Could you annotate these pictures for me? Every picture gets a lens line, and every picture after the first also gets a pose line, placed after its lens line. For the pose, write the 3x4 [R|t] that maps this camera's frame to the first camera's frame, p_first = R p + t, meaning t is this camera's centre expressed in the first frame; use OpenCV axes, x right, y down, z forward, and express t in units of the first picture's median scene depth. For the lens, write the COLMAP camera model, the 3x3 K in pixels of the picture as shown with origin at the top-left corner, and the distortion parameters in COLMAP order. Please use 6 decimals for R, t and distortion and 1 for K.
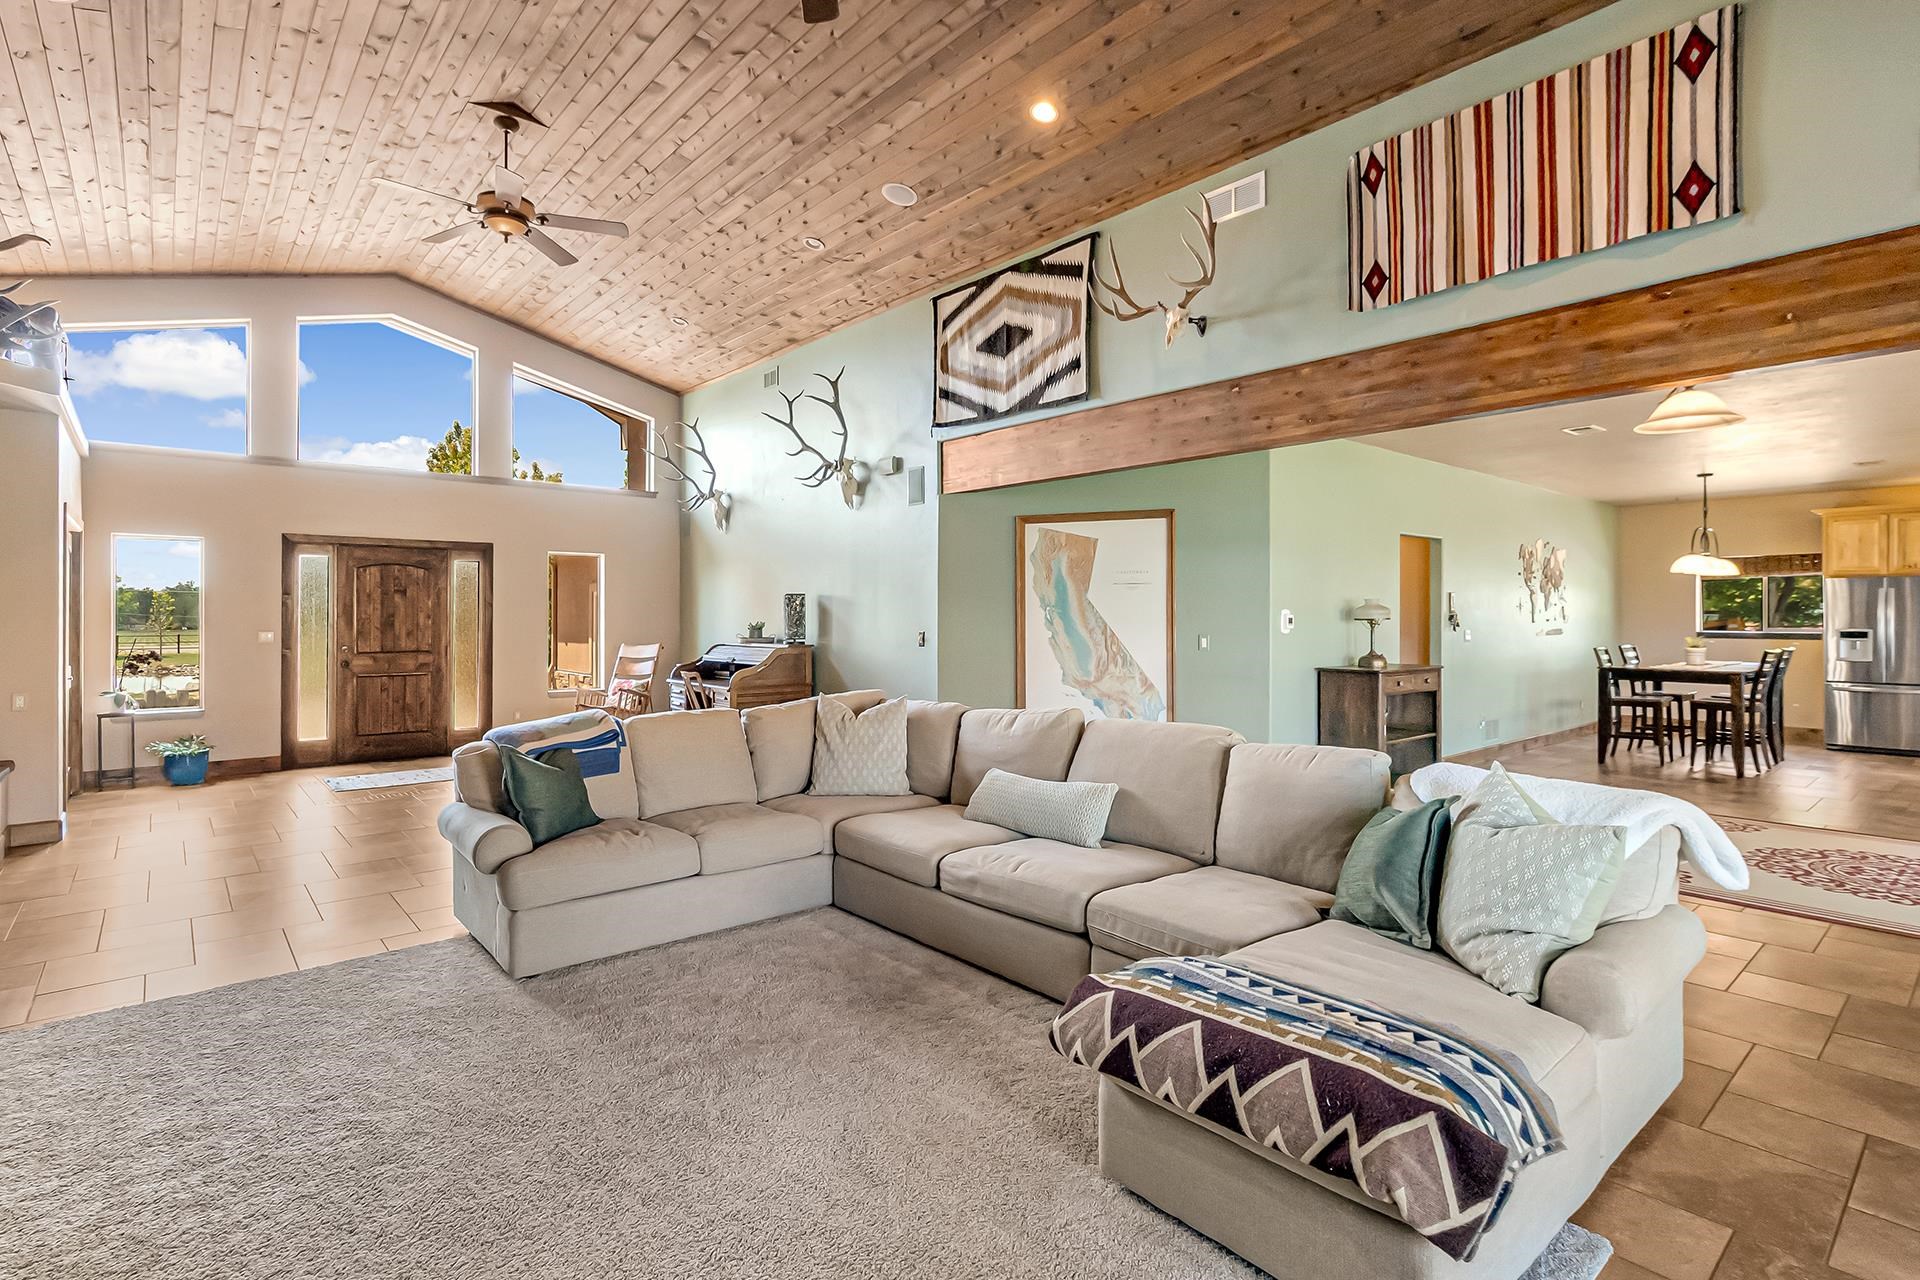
lens RADIAL K [[937.3, 0, 978.7], [0, 937.3, 618.5], [0, 0, 1]] dist [0.001289, 0.000544]
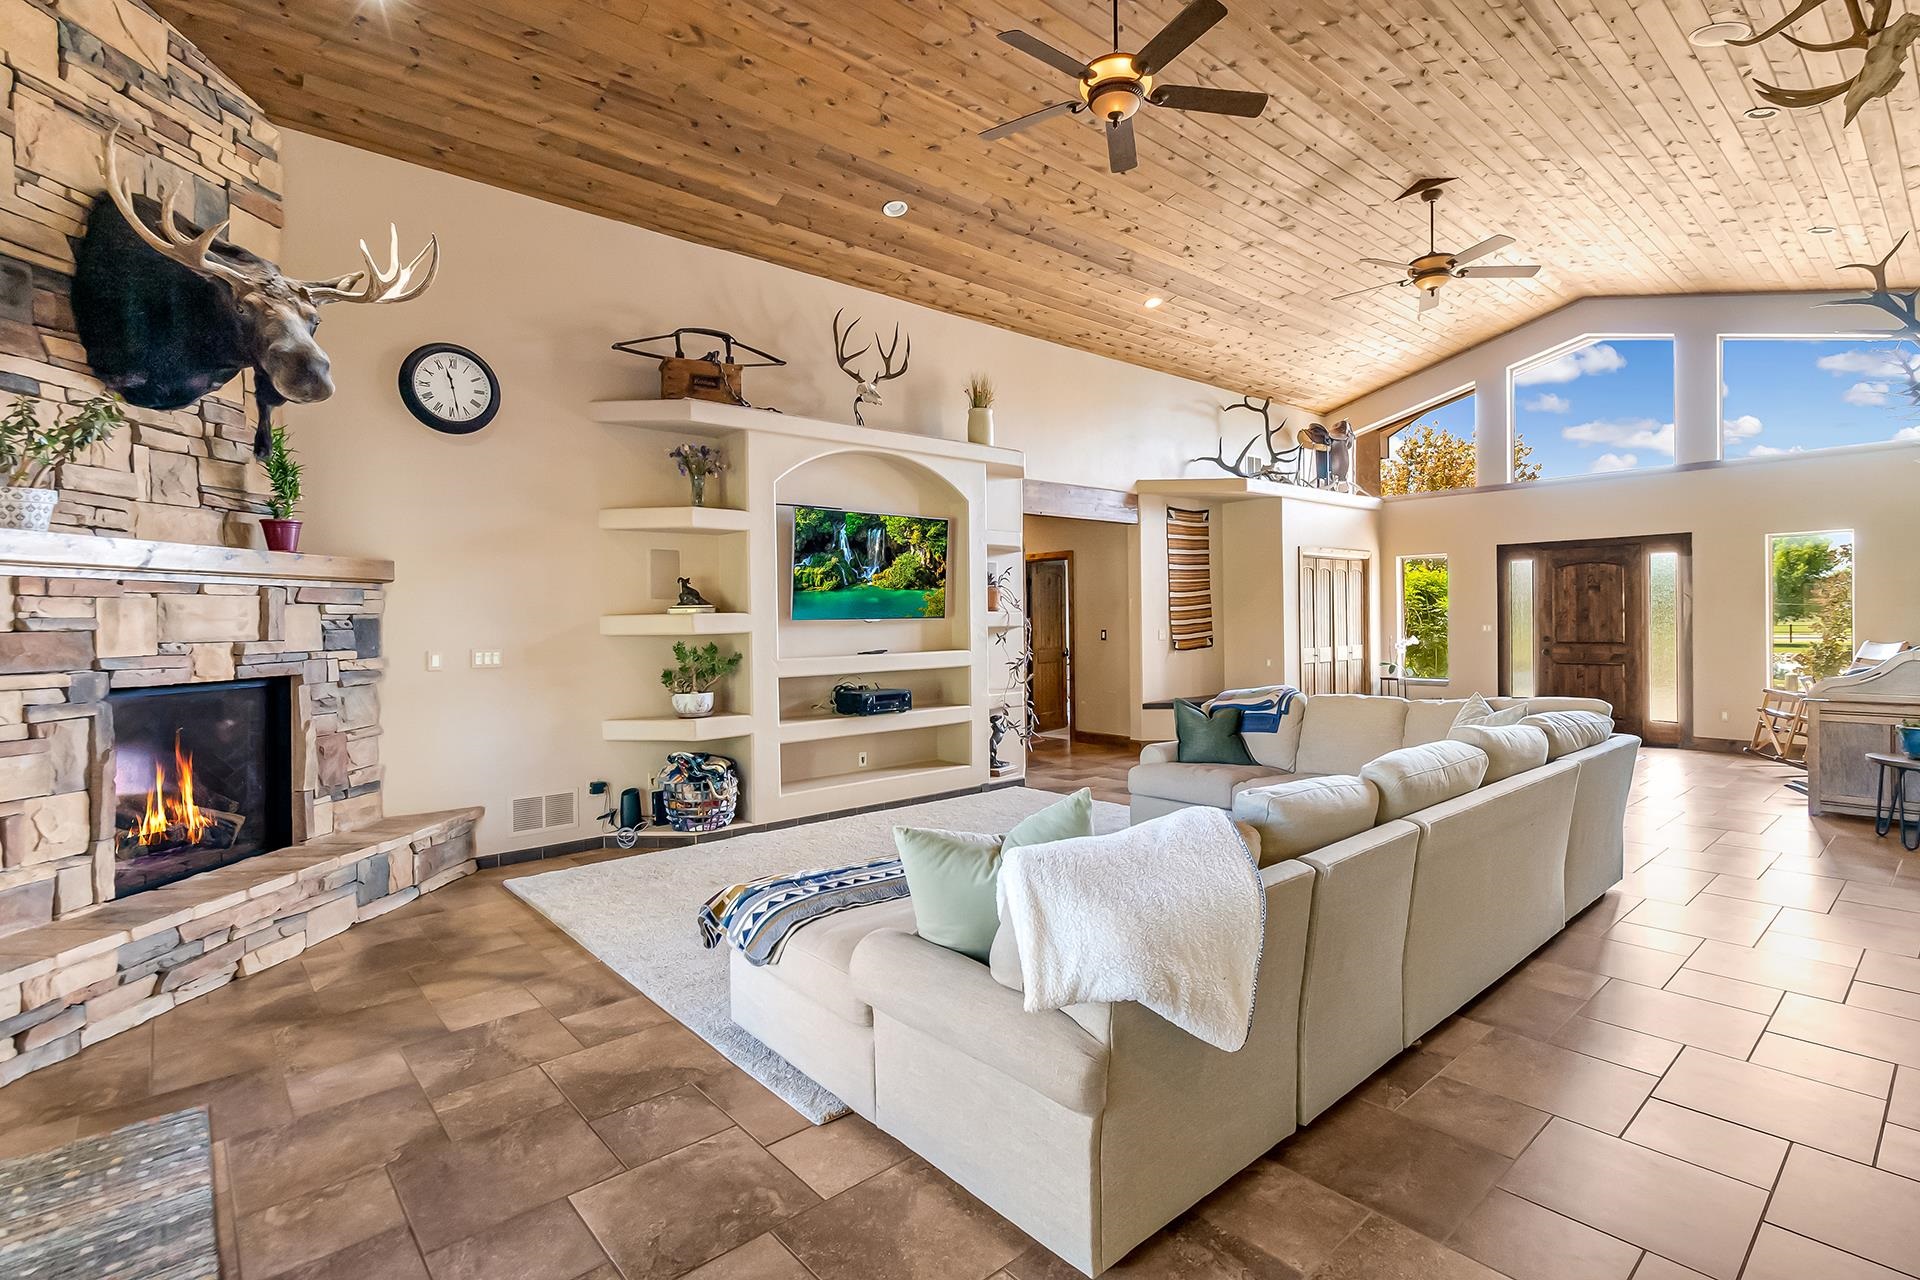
lens RADIAL K [[902.9, 0, 971.3], [0, 902.9, 625.3], [0, 0, 1]] dist [0.002046, 0.000974]
pose [[0.004451, 0.006213, -0.999971, 0.580596], [0.013107, 0.999894, 0.006271, -0.000768], [0.999904, -0.013134, 0.004369, 0.373271]]
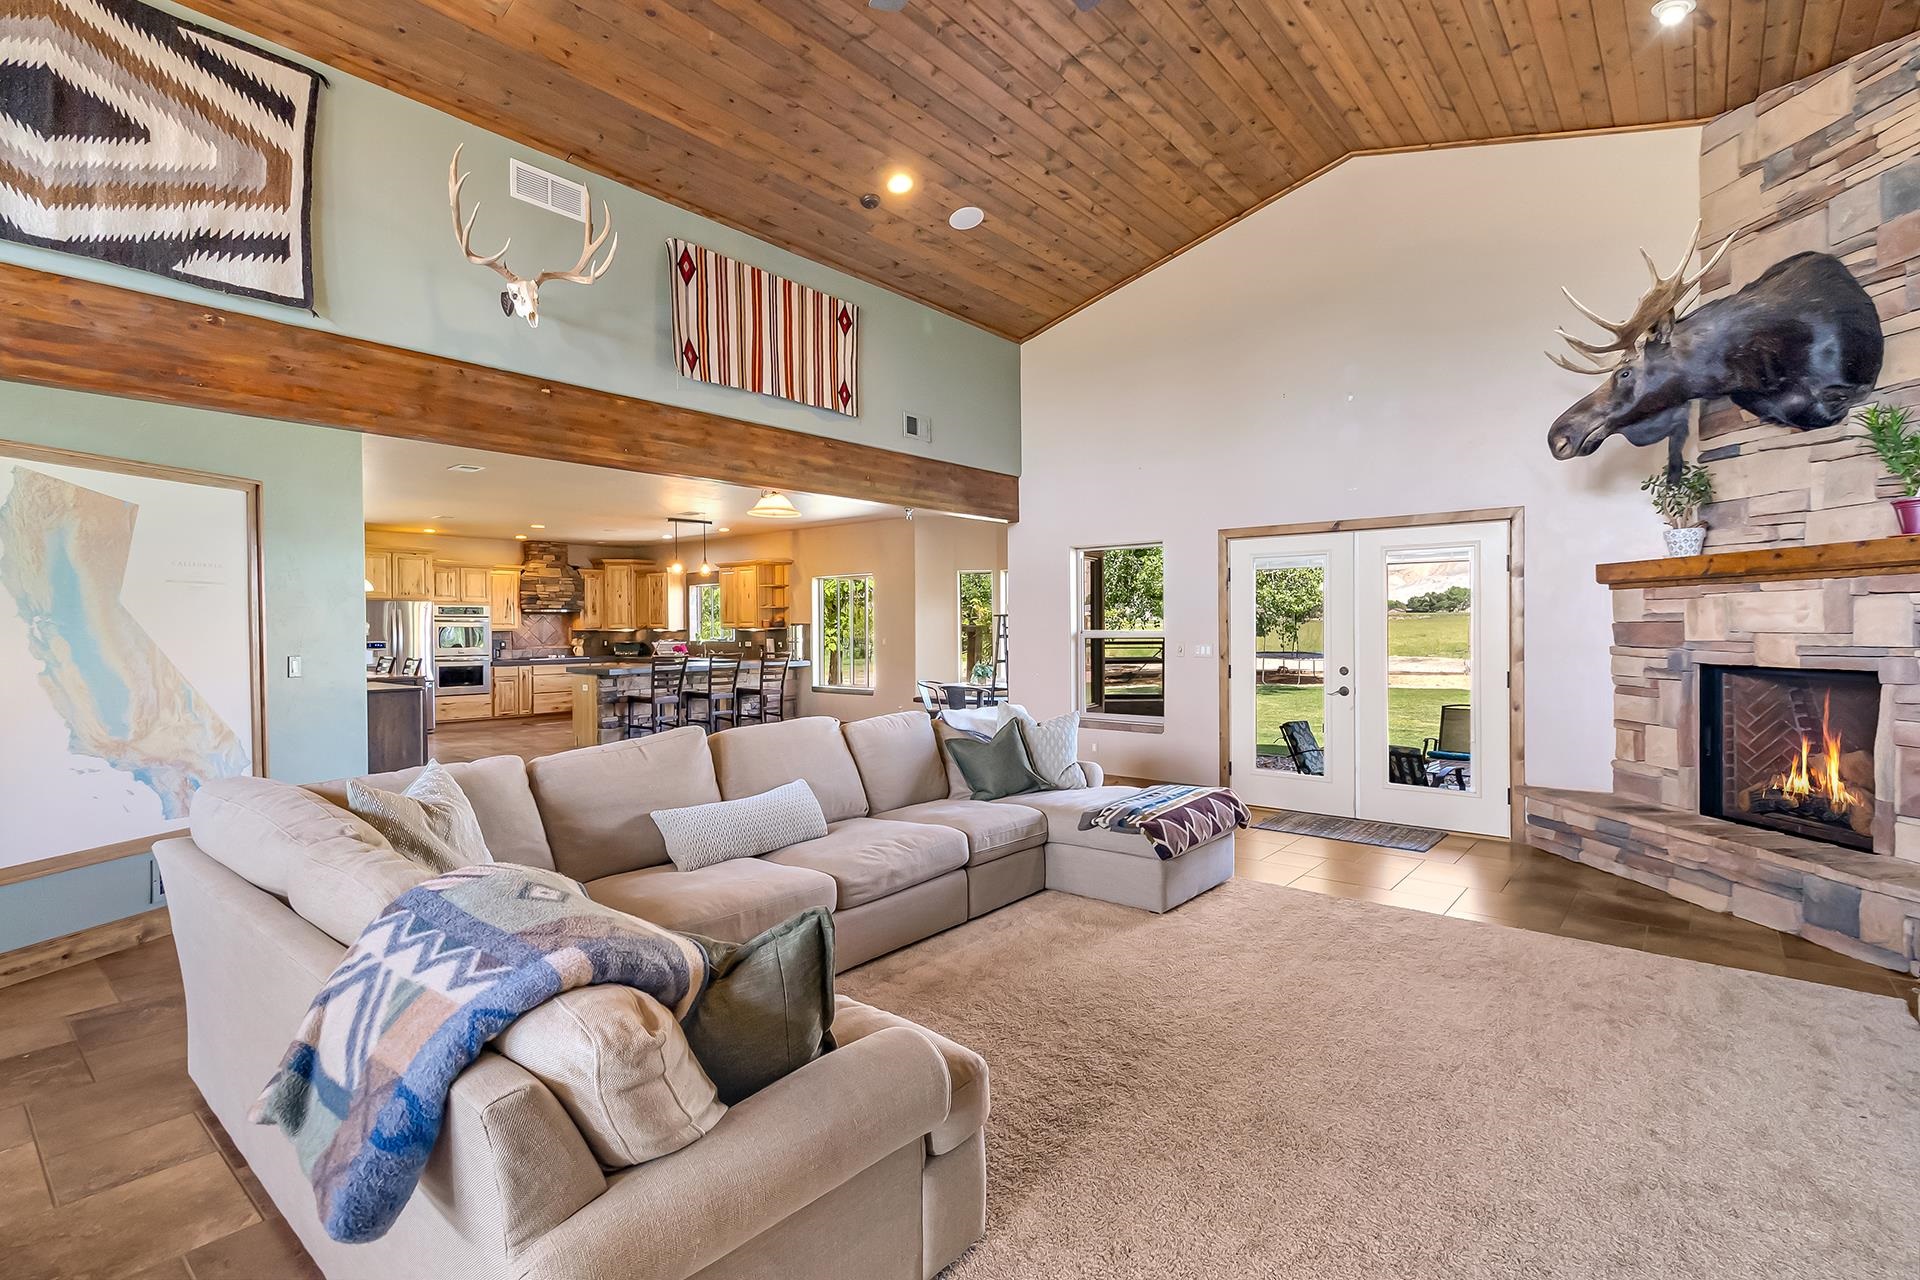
lens RADIAL K [[887.1, 0, 966.8], [0, 887.1, 639.9], [0, 0, 1]] dist [0.000528, -0.000129]
pose [[-0.160569, -0.013224, 0.986936, -0.546511], [0.008315, 0.999857, 0.014750, -0.001743], [-0.986990, 0.010574, -0.160436, 0.581732]]
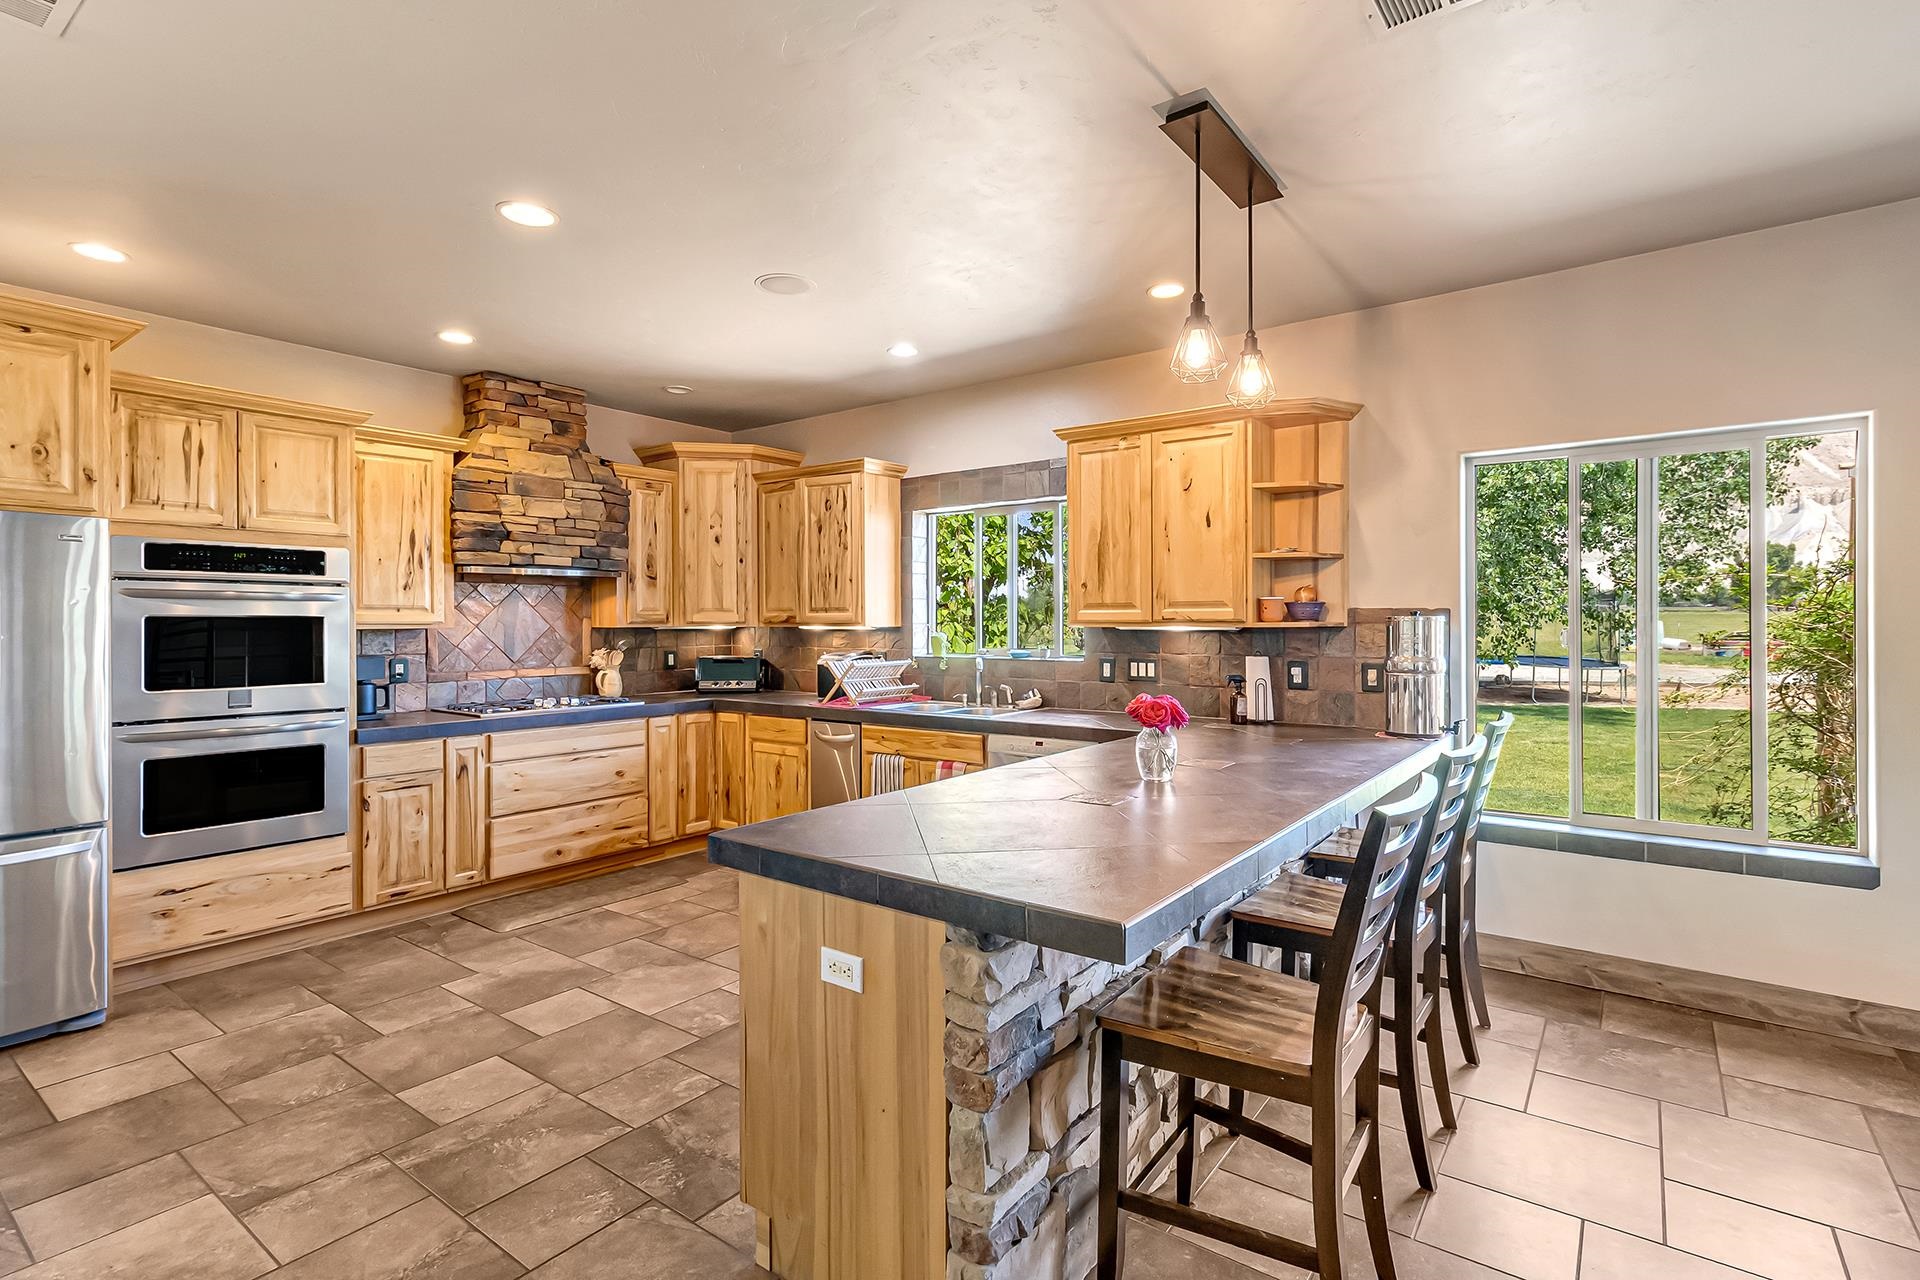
lens RADIAL K [[902.9, 0, 971.3], [0, 902.9, 625.3], [0, 0, 1]] dist [0.002046, 0.000974]
pose [[-0.216755, -0.003439, 0.976220, 0.854263], [0.005532, 0.999973, 0.004751, -0.005282], [-0.976210, 0.006431, -0.216730, 1.023680]]
